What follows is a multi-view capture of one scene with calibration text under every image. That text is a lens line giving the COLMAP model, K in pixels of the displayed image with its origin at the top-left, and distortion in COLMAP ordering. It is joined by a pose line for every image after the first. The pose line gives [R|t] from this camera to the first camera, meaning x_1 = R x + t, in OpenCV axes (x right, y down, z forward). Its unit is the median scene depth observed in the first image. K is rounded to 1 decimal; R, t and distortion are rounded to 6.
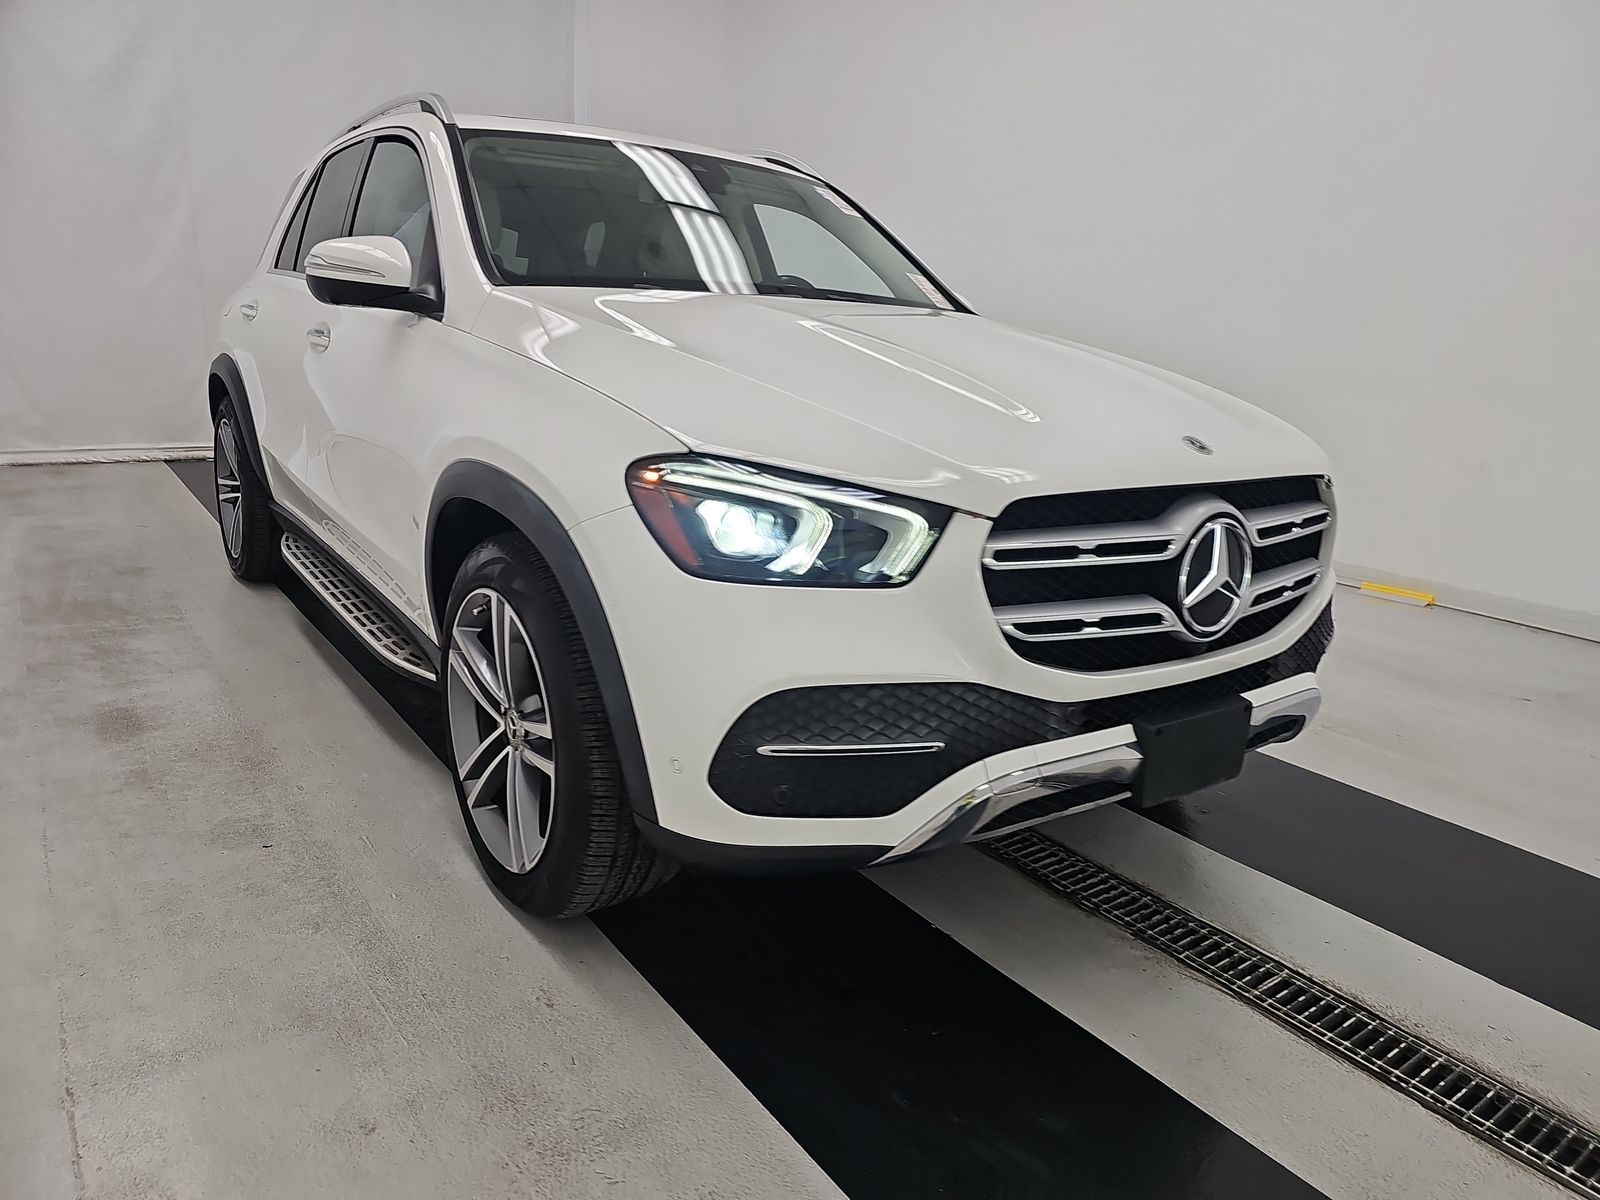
lens RADIAL K [[1033.9, 0, 807.9], [0, 1033.9, 615.6], [0, 0, 1]] dist [0.092925, -0.056580]
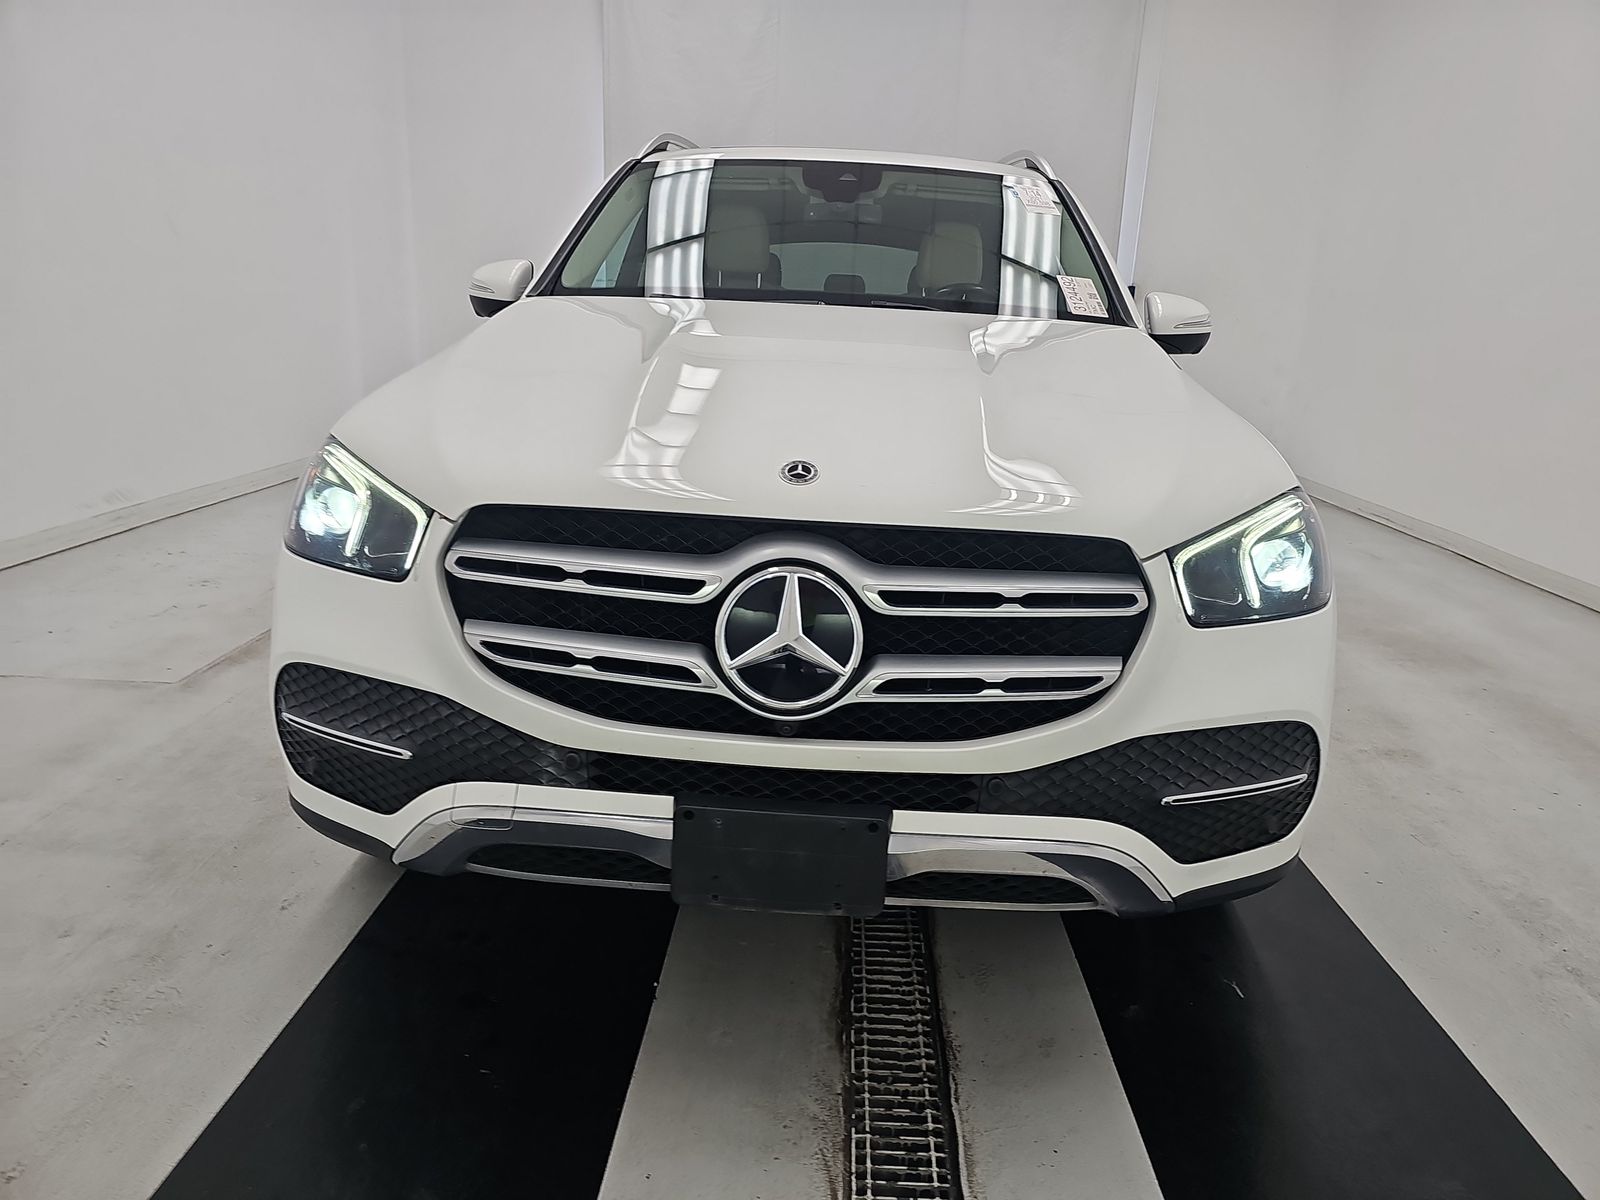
lens RADIAL K [[1033.9, 0, 807.9], [0, 1033.9, 615.6], [0, 0, 1]] dist [0.092925, -0.056580]
pose [[0.781285, 0.151613, -0.605481, 0.894555], [-0.167864, 0.985350, 0.030128, -0.082360], [0.601178, 0.078100, 0.795289, 0.410705]]
